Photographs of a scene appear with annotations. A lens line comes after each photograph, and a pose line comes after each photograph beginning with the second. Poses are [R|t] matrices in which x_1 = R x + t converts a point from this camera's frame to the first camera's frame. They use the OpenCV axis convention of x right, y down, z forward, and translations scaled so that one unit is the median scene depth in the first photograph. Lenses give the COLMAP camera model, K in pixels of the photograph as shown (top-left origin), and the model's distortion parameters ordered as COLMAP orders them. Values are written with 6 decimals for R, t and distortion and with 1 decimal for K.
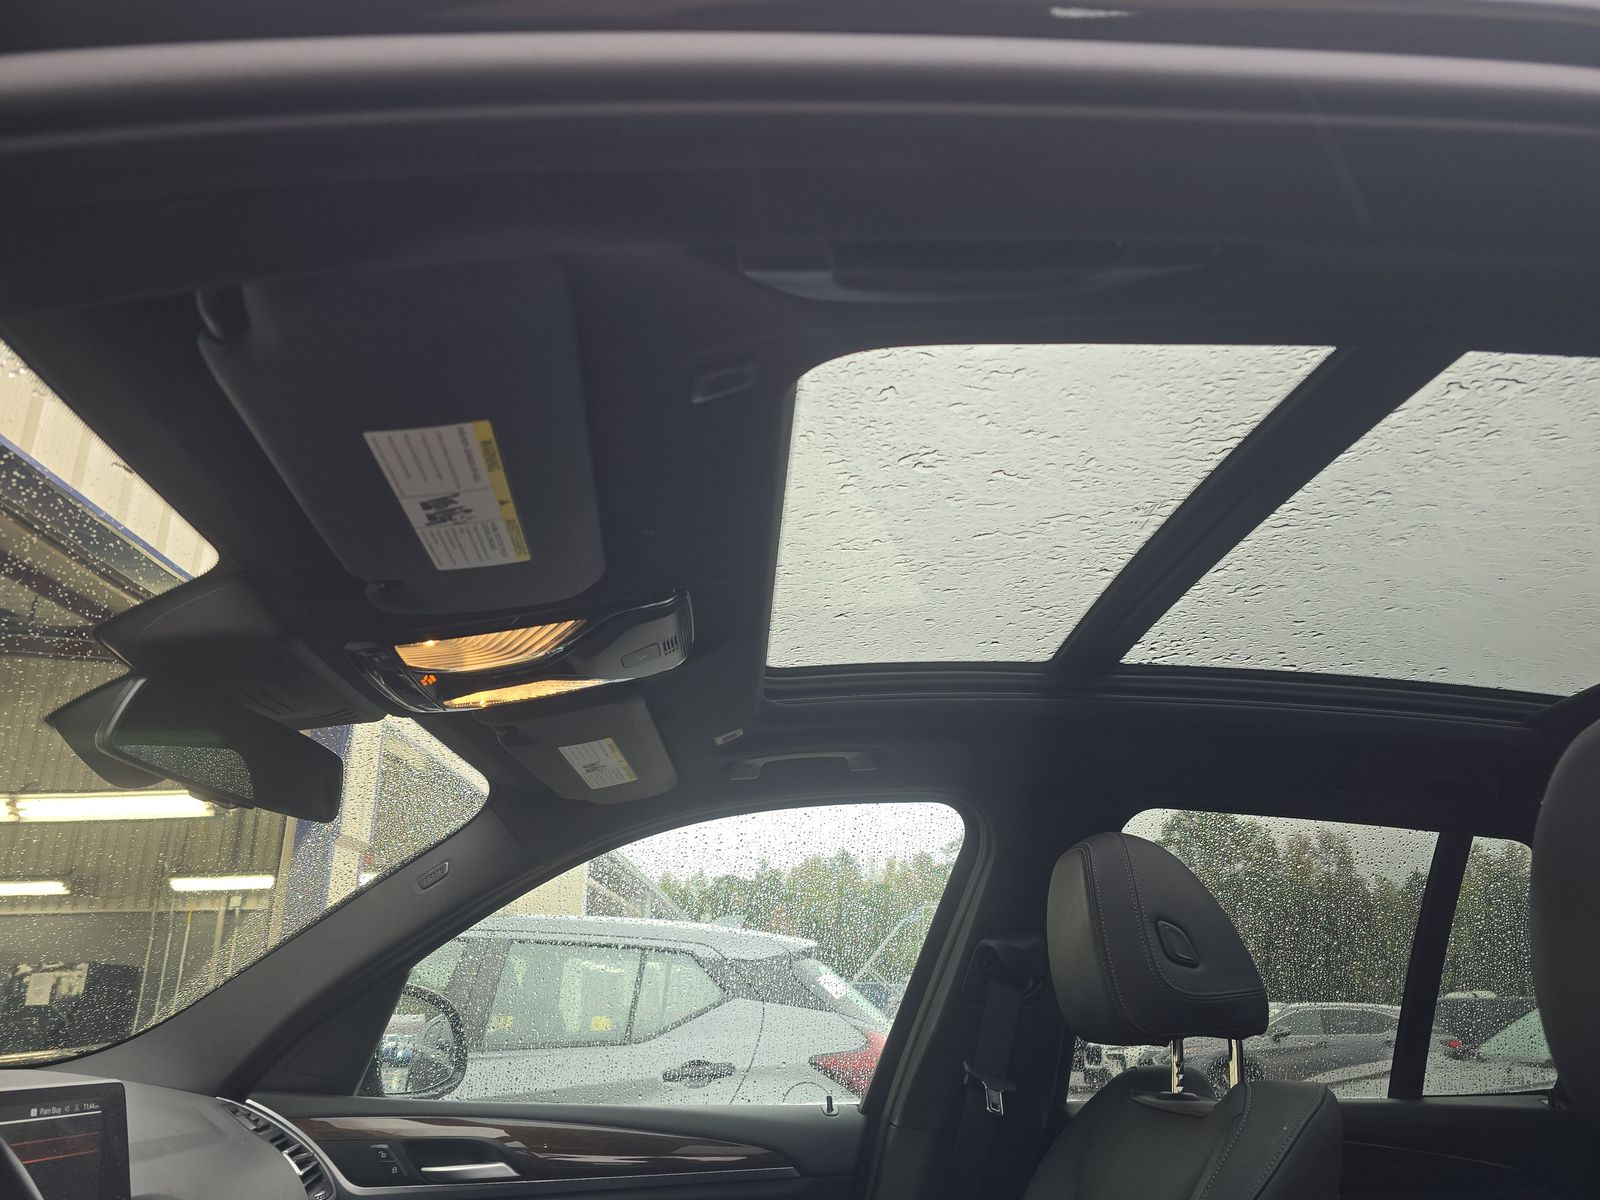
lens RADIAL K [[1076.3, 0, 800.0], [0, 1076.3, 600.0], [0, 0, 1]] dist [0.037175, 0.001612]
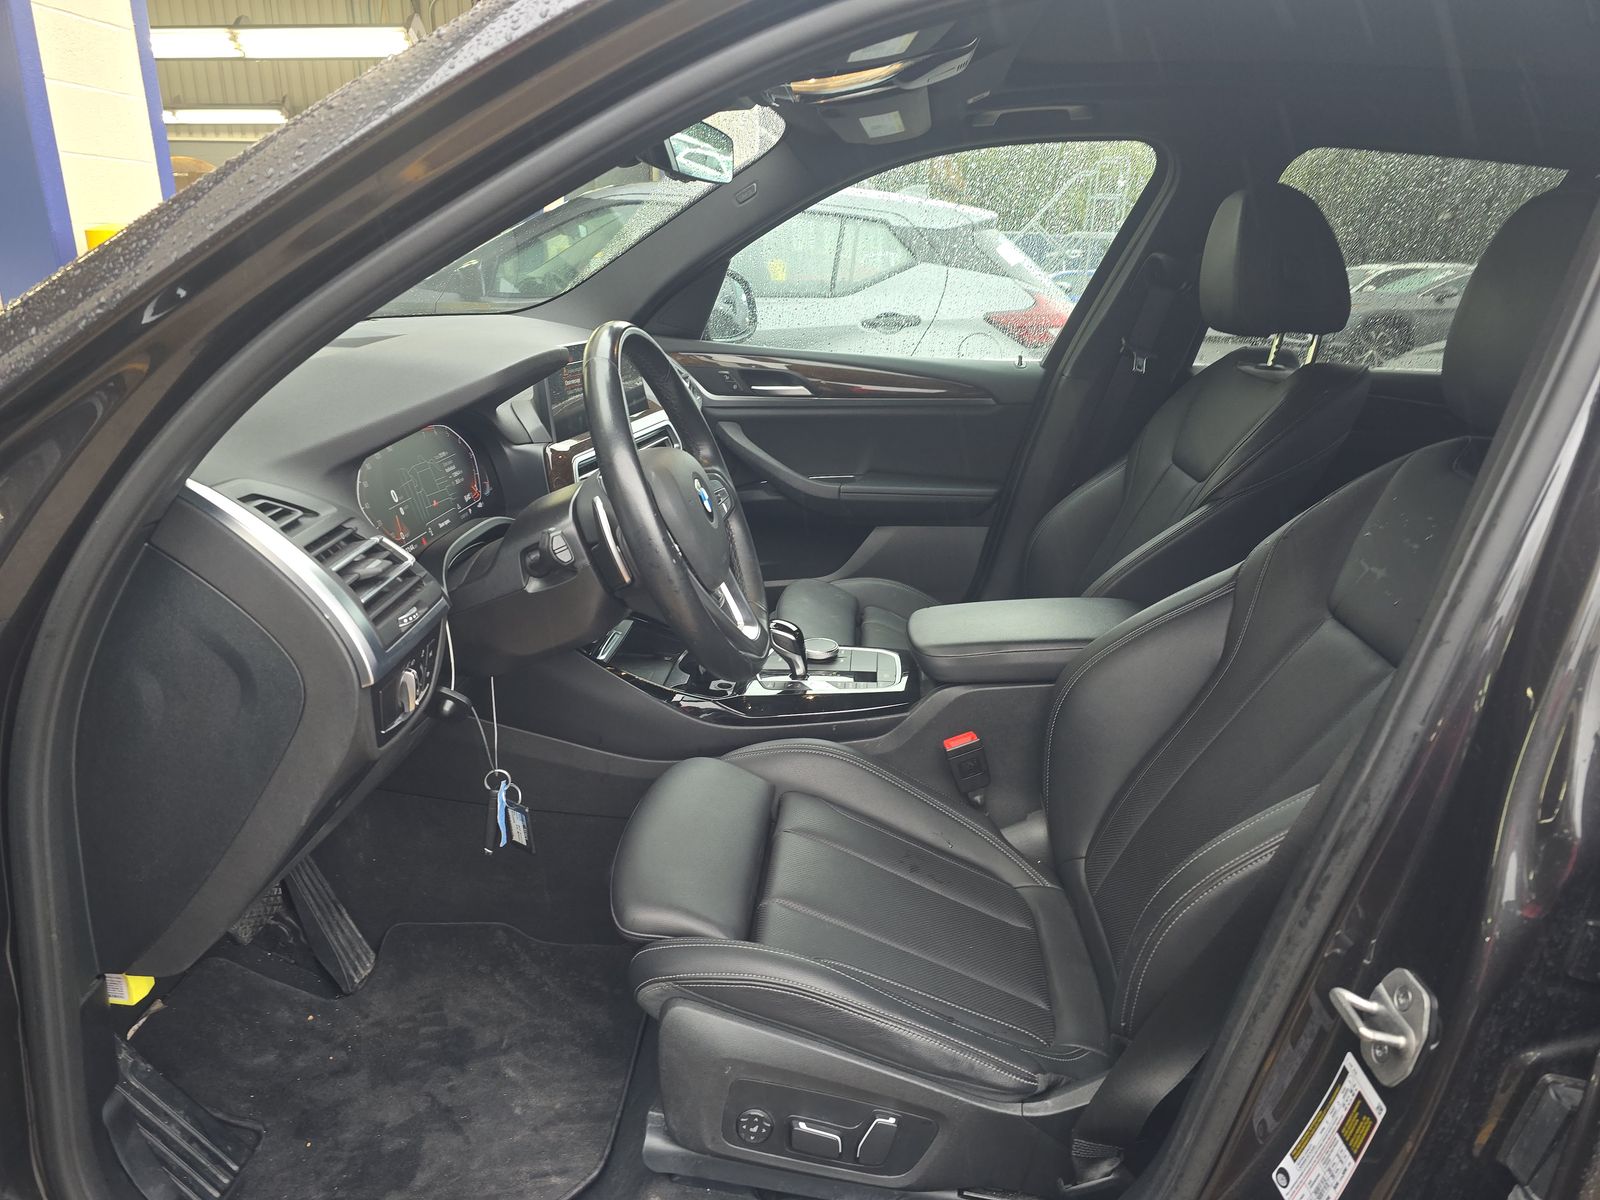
lens RADIAL K [[1076.3, 0, 800.0], [0, 1076.3, 600.0], [0, 0, 1]] dist [0.037175, 0.001612]
pose [[0.990476, 0.070803, -0.118084, -0.066131], [0.018481, 0.781513, 0.623616, -0.173126], [0.136438, -0.619859, 0.772761, -0.318490]]
